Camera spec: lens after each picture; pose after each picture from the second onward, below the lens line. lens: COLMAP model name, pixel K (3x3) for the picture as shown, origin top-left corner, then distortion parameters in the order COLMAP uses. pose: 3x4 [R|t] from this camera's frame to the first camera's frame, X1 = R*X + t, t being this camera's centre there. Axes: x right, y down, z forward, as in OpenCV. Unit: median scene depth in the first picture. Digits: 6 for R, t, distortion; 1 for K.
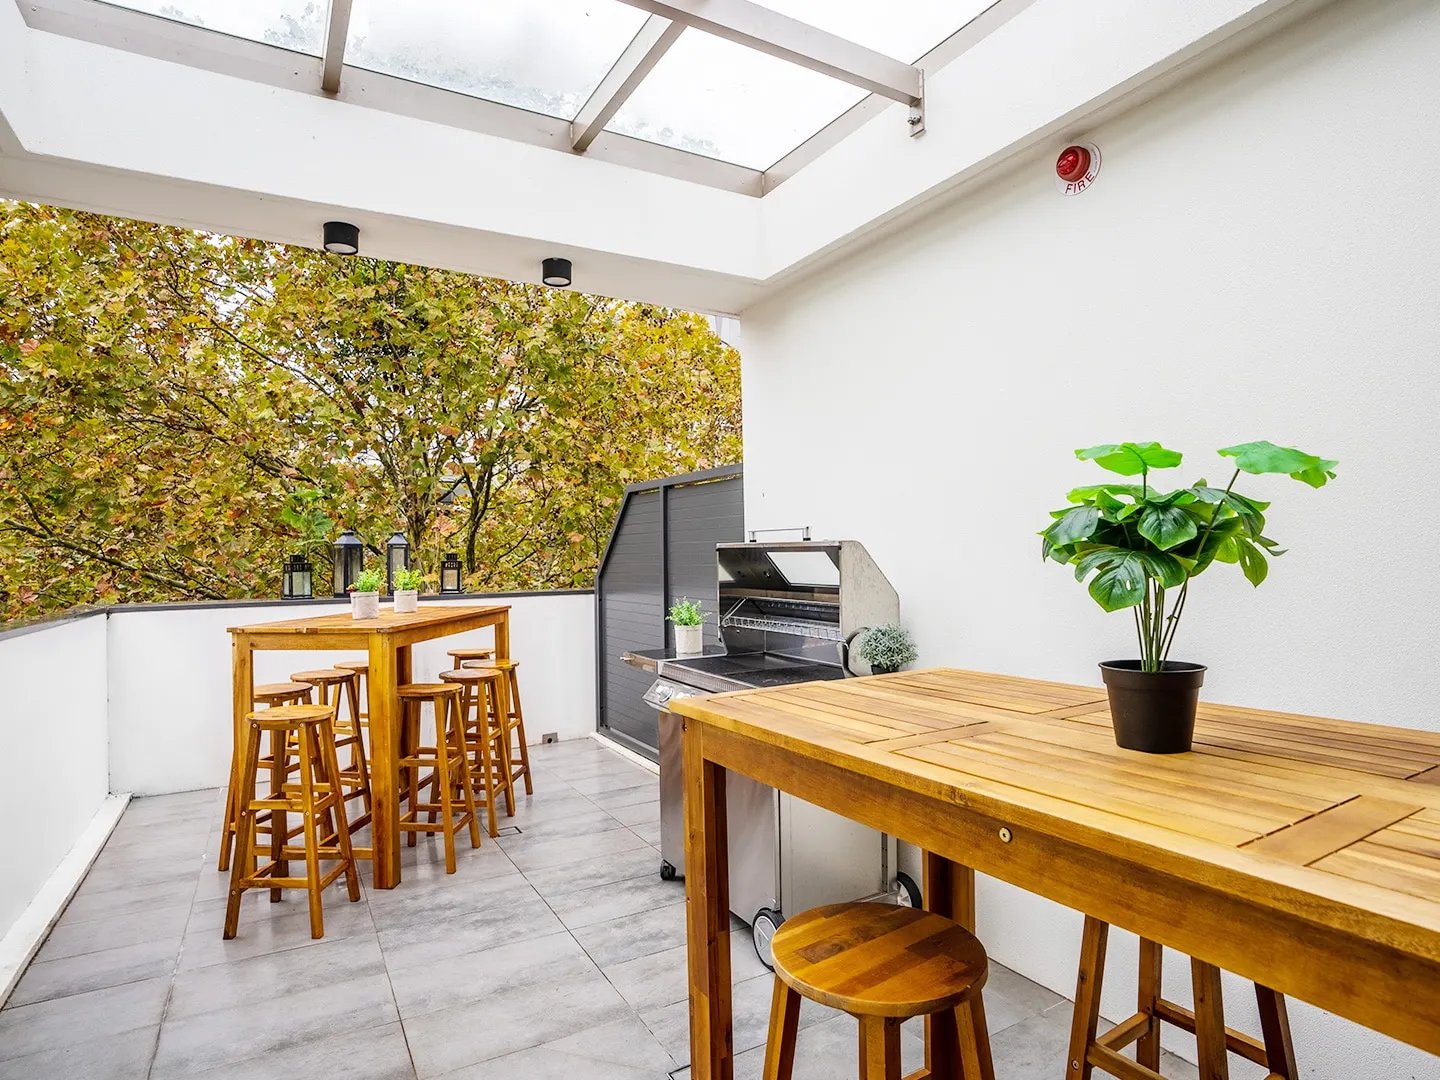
lens RADIAL K [[611.3, 0, 720.0], [0, 611.3, 540.0], [0, 0, 1]] dist [-0.051872, -0.000004]
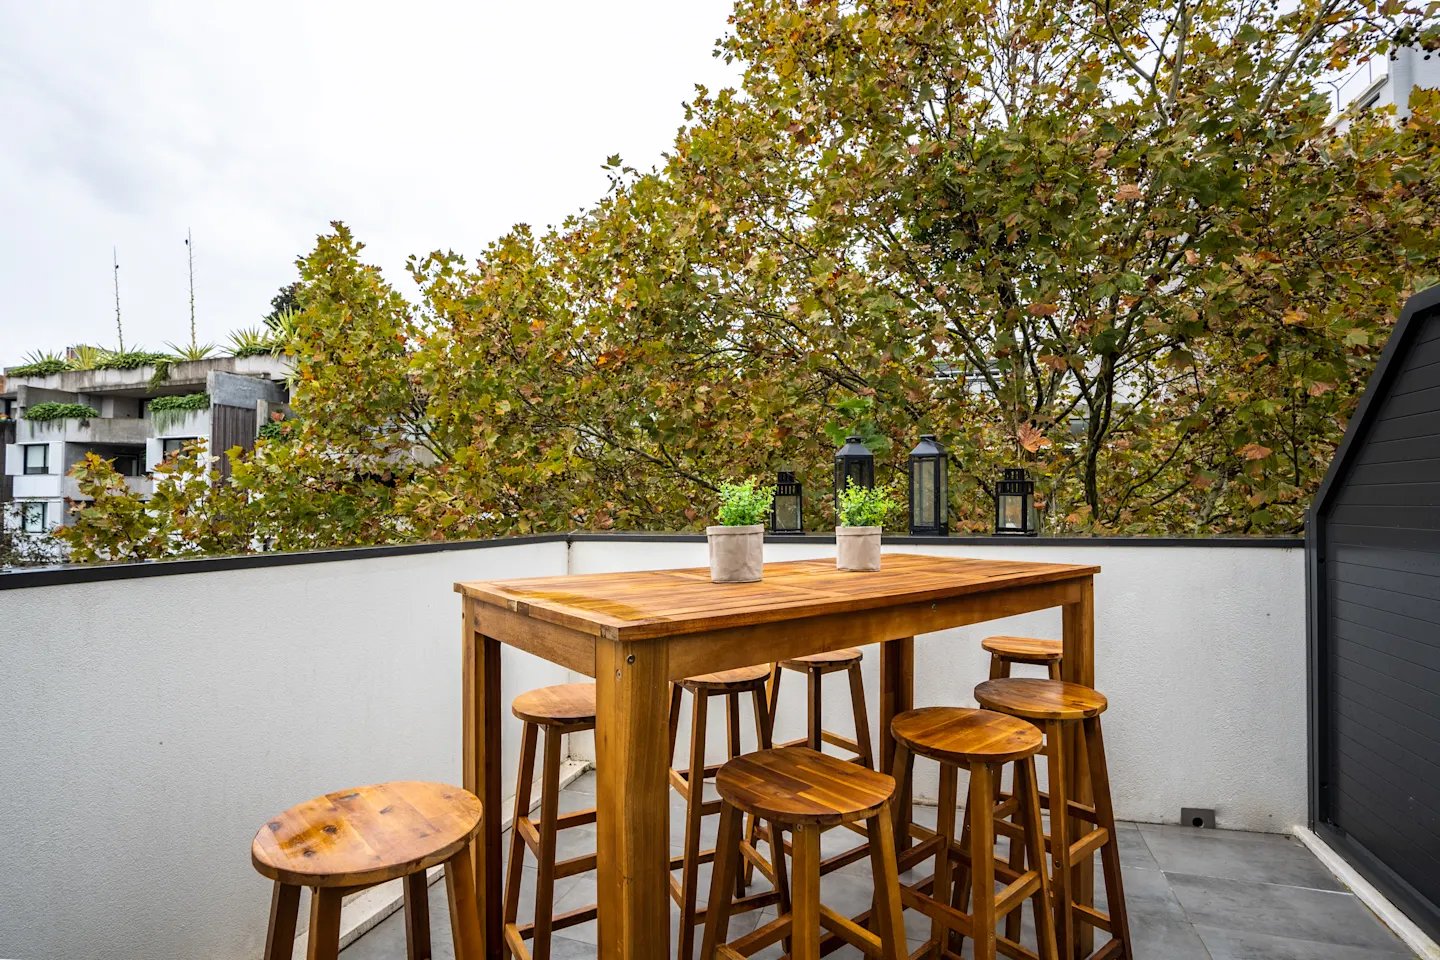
lens RADIAL K [[734.4, 0, 720.0], [0, 734.4, 480.0], [0, 0, 1]] dist [-0.011705, -0.000155]
pose [[0.649725, -0.007236, -0.760135, -0.064880], [0.018932, 0.999799, 0.006665, 0.019384], [0.759934, -0.018721, 0.649731, 0.255920]]
